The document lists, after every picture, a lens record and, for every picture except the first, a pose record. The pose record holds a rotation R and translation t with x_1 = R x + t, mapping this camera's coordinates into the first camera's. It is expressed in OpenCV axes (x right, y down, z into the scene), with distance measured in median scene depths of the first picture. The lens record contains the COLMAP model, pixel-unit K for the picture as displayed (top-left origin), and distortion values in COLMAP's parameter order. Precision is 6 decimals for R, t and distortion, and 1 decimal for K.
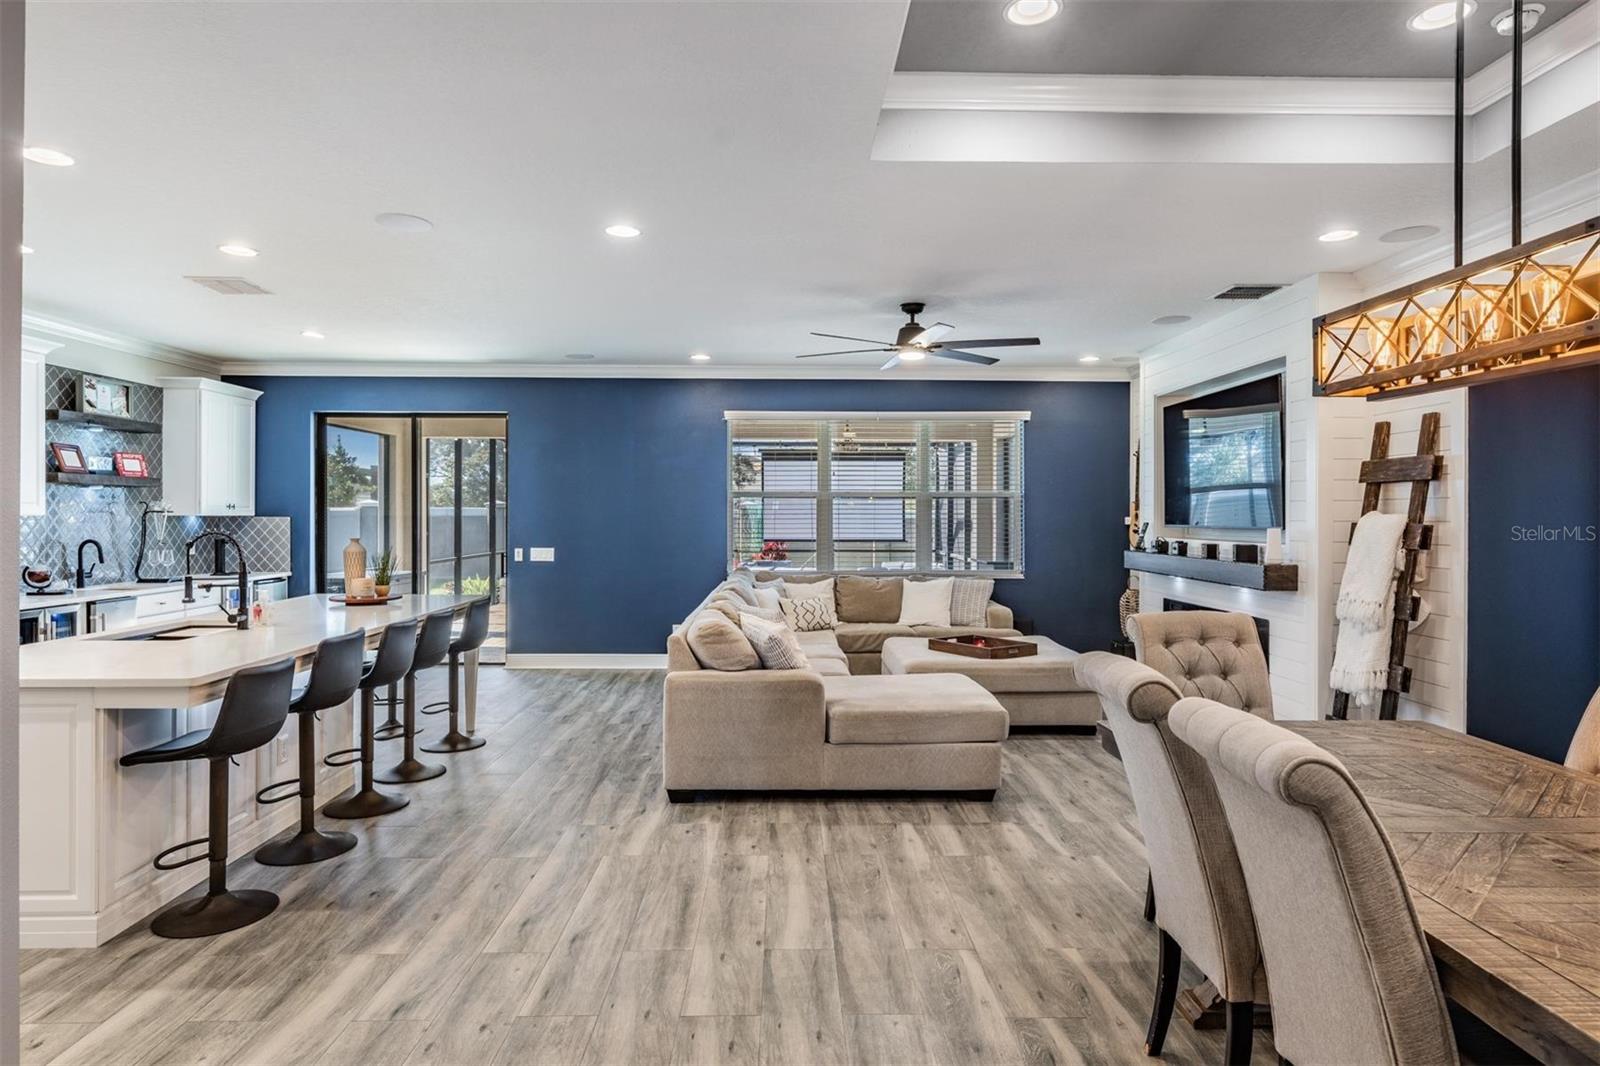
lens RADIAL K [[888.9, 0, 796.6], [0, 888.9, 517.4], [0, 0, 1]] dist [0.003829, -0.000456]
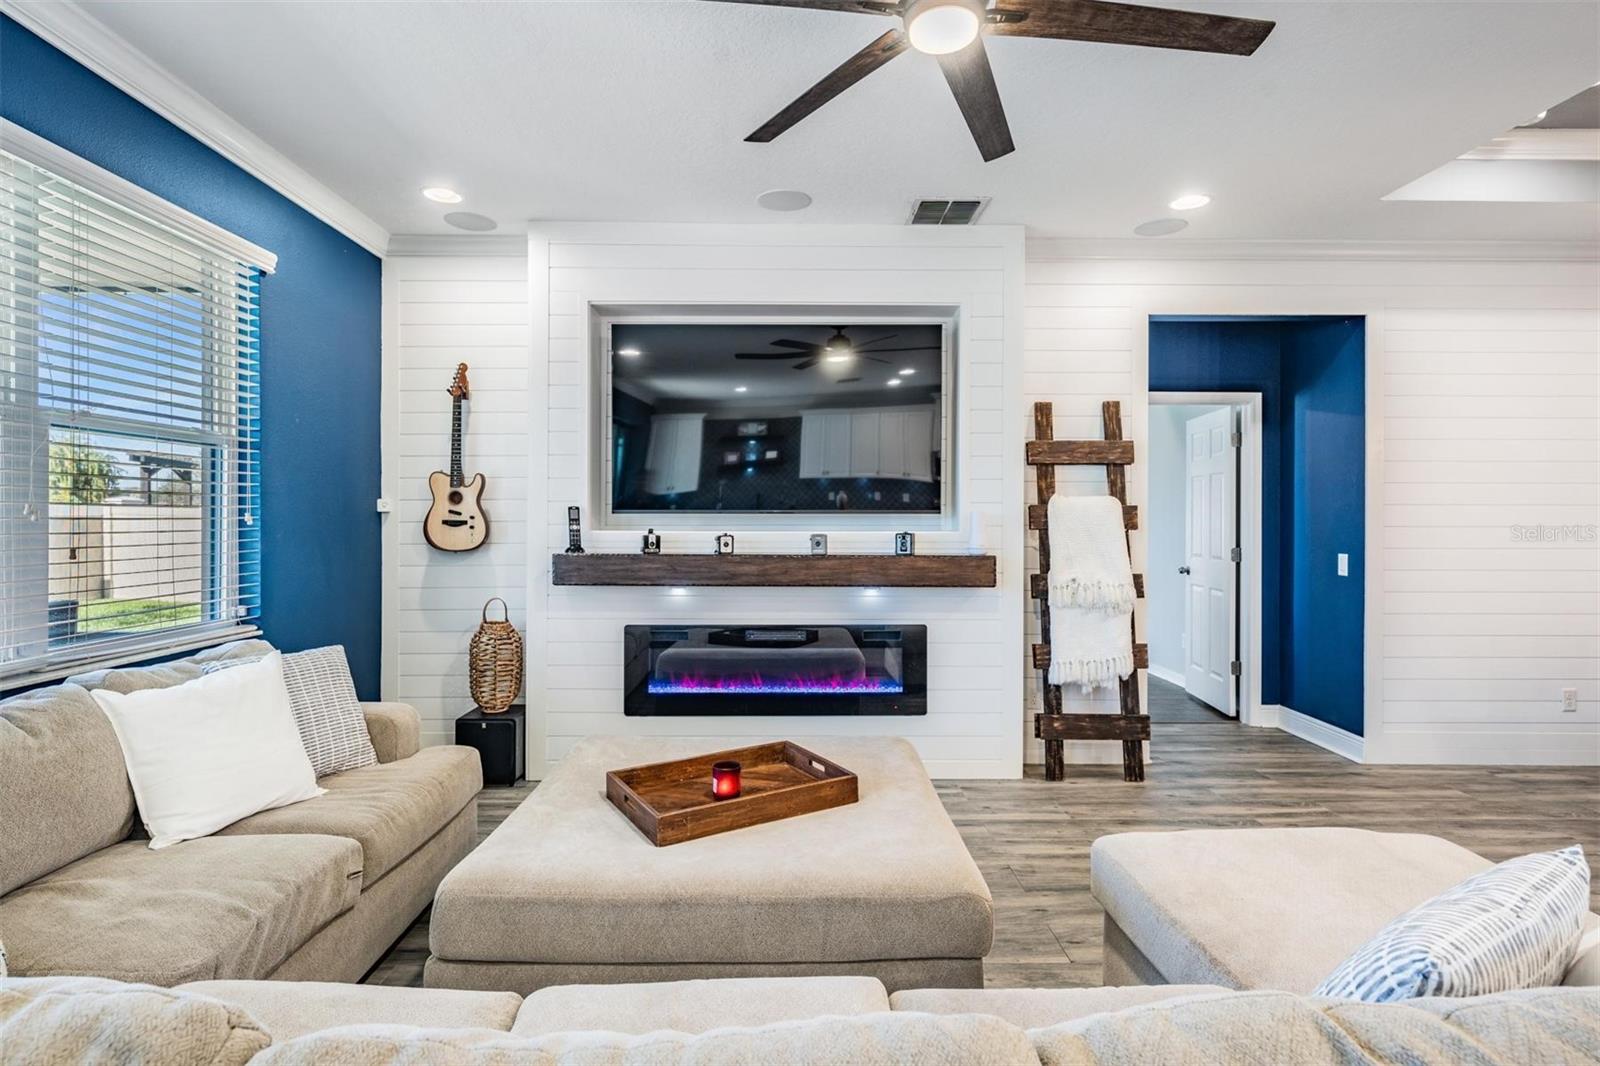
lens RADIAL K [[813.7, 0, 795.6], [0, 813.7, 521.5], [0, 0, 1]] dist [0.001972, -0.000062]
pose [[0.010190, -0.003422, 0.999942, -0.230857], [-0.000497, 0.999994, 0.003427, 0.019924], [-0.999948, -0.000532, 0.010188, 1.198133]]
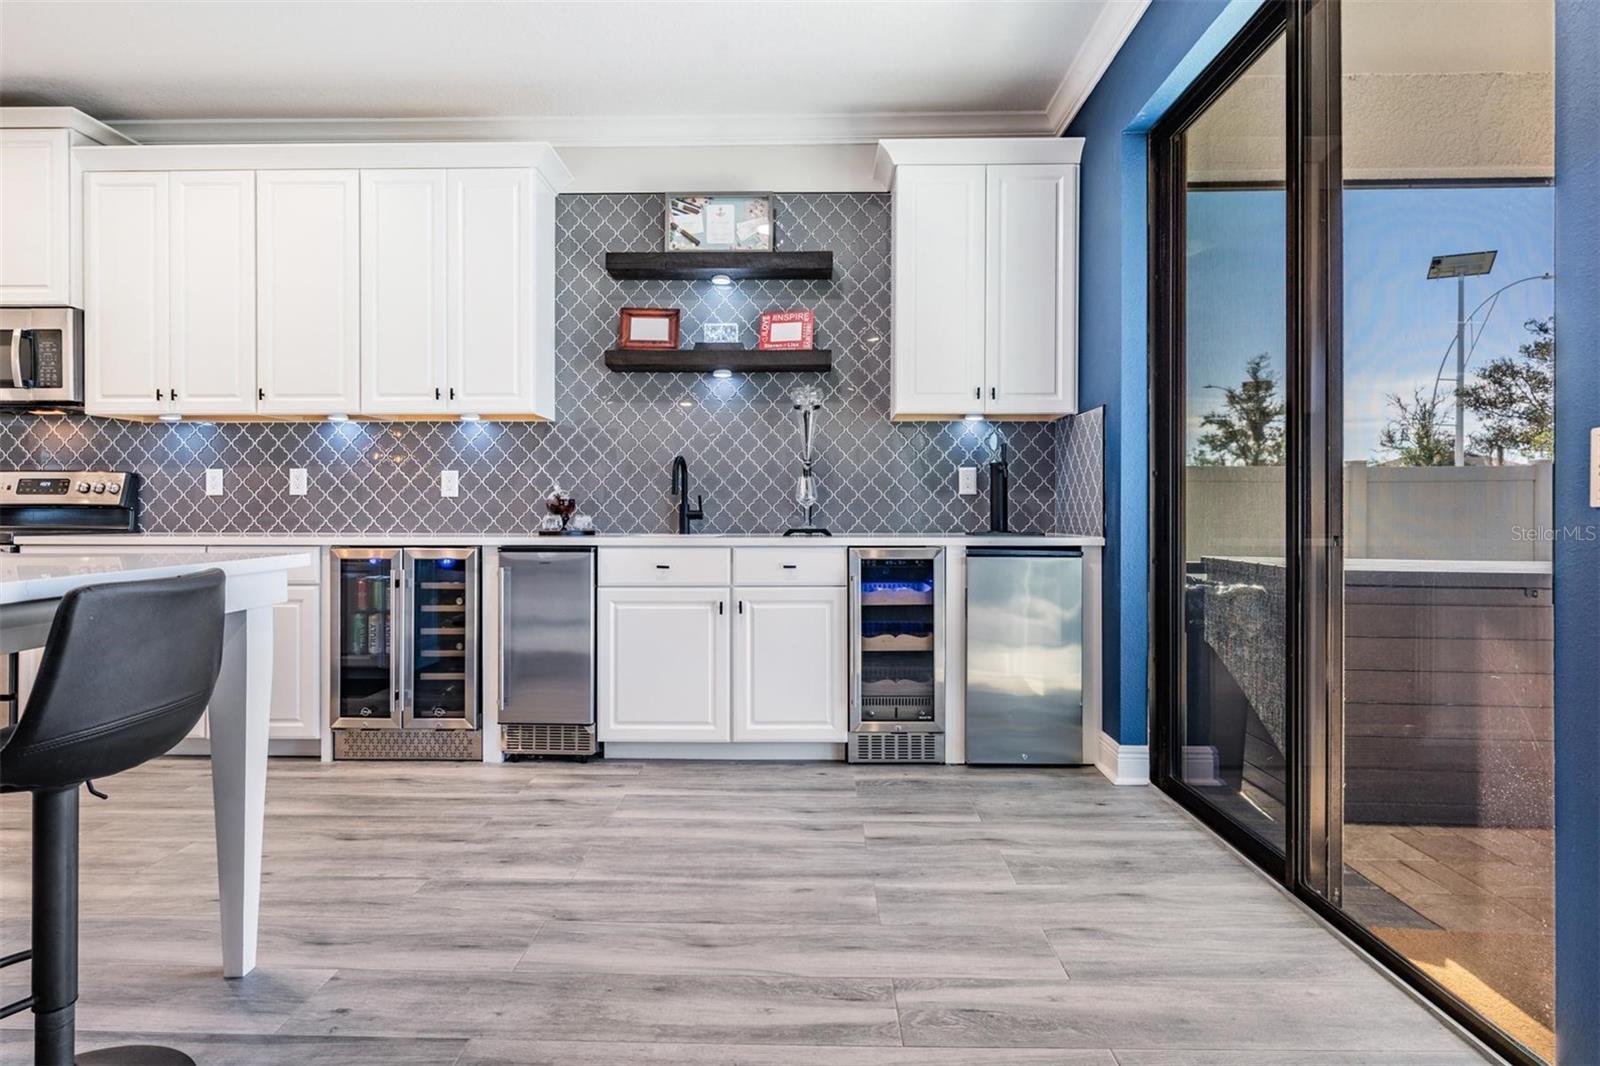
lens RADIAL K [[850.4, 0, 793.5], [0, 850.4, 511.1], [0, 0, 1]] dist [0.002630, -0.000550]
pose [[-0.037663, -0.003130, -0.999286, -0.260430], [-0.004586, 0.999985, -0.002960, 0.081963], [0.999280, 0.004471, -0.037677, 1.399294]]
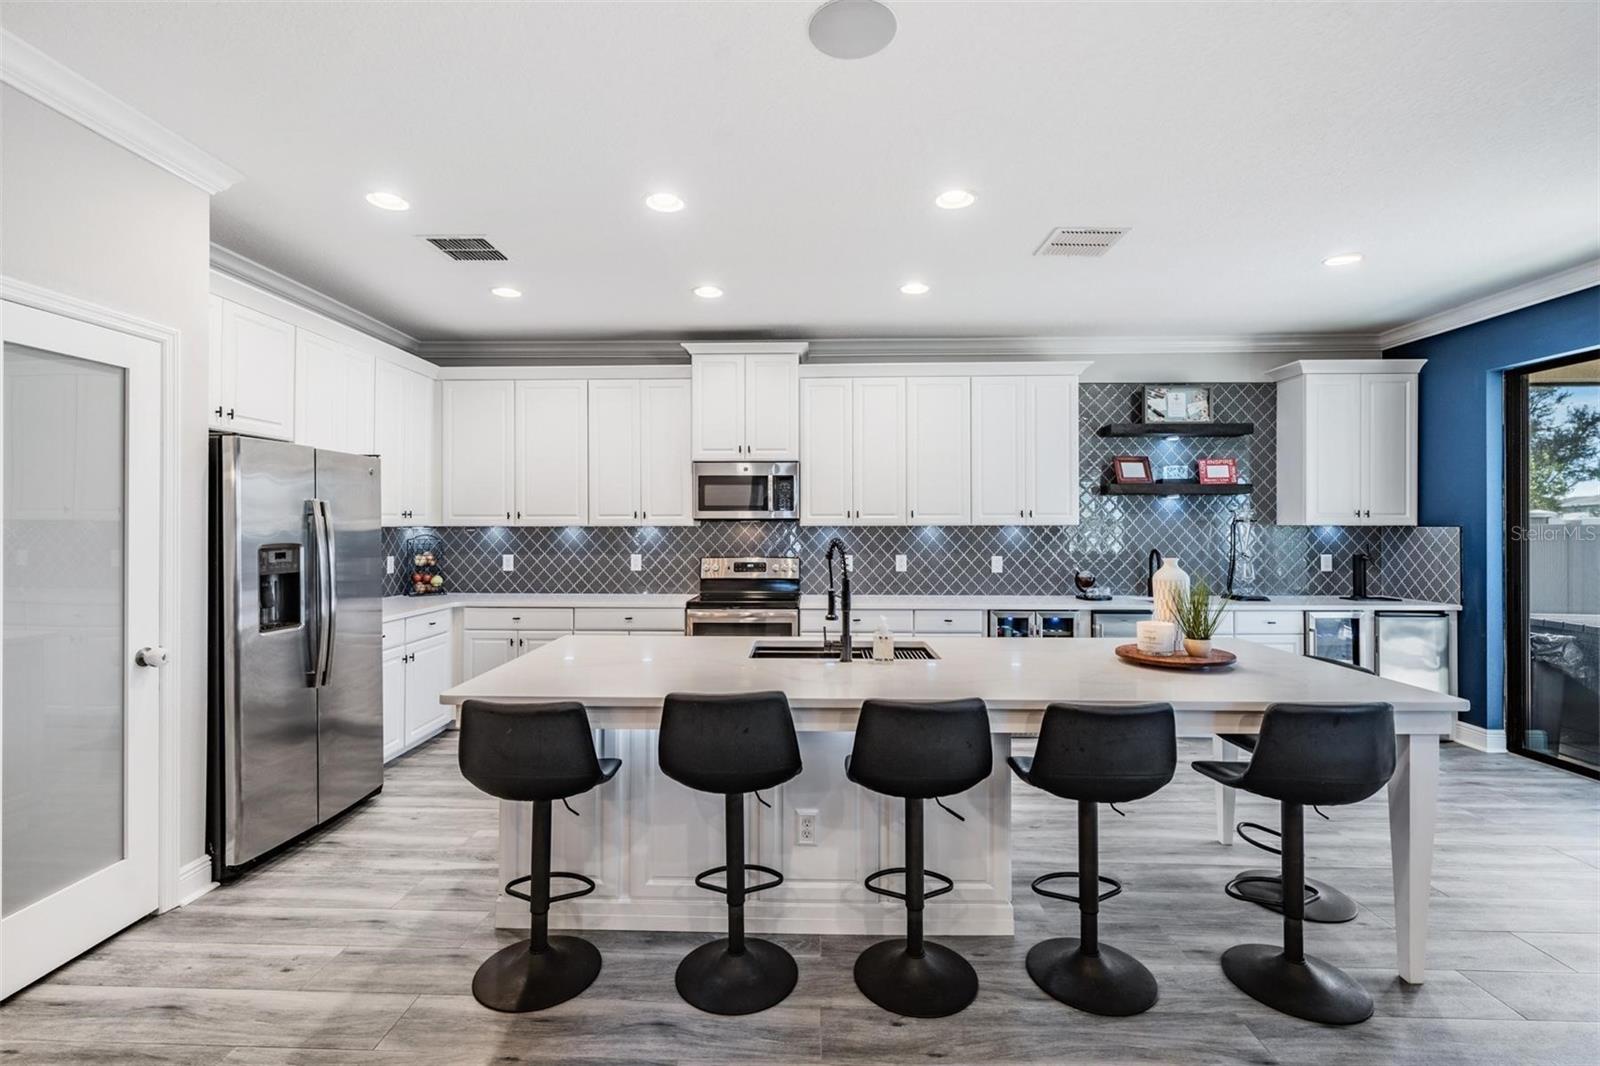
lens RADIAL K [[708.3, 0, 793.0], [0, 708.3, 524.3], [0, 0, 1]] dist [0.001316, -0.000283]
pose [[-0.045389, -0.004605, -0.998959, 0.026359], [-0.002871, 0.999986, -0.004479, 0.002146], [0.998965, 0.002665, -0.045402, 0.800600]]
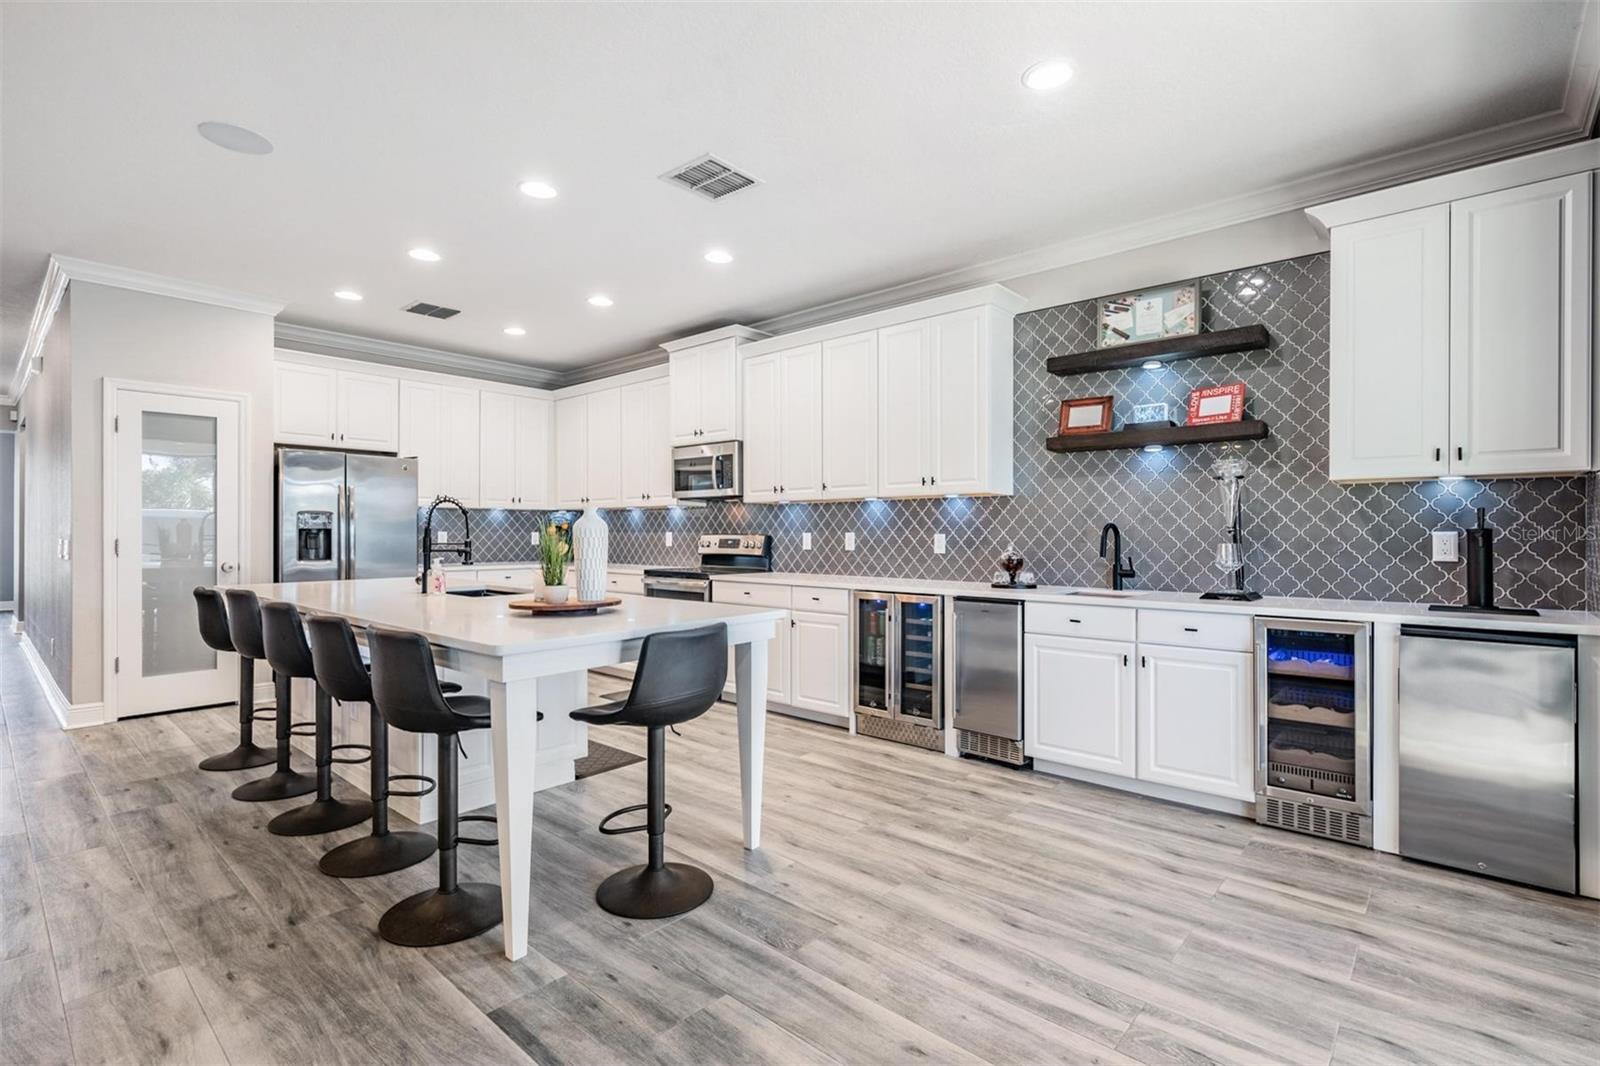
lens RADIAL K [[743.0, 0, 795.9], [0, 743.0, 531.1], [0, 0, 1]] dist [0.001872, -0.000412]
pose [[-0.678145, -0.006036, -0.734903, -0.227308], [-0.005892, 0.999979, -0.002776, 0.043726], [0.734904, 0.002448, -0.678167, 1.550537]]
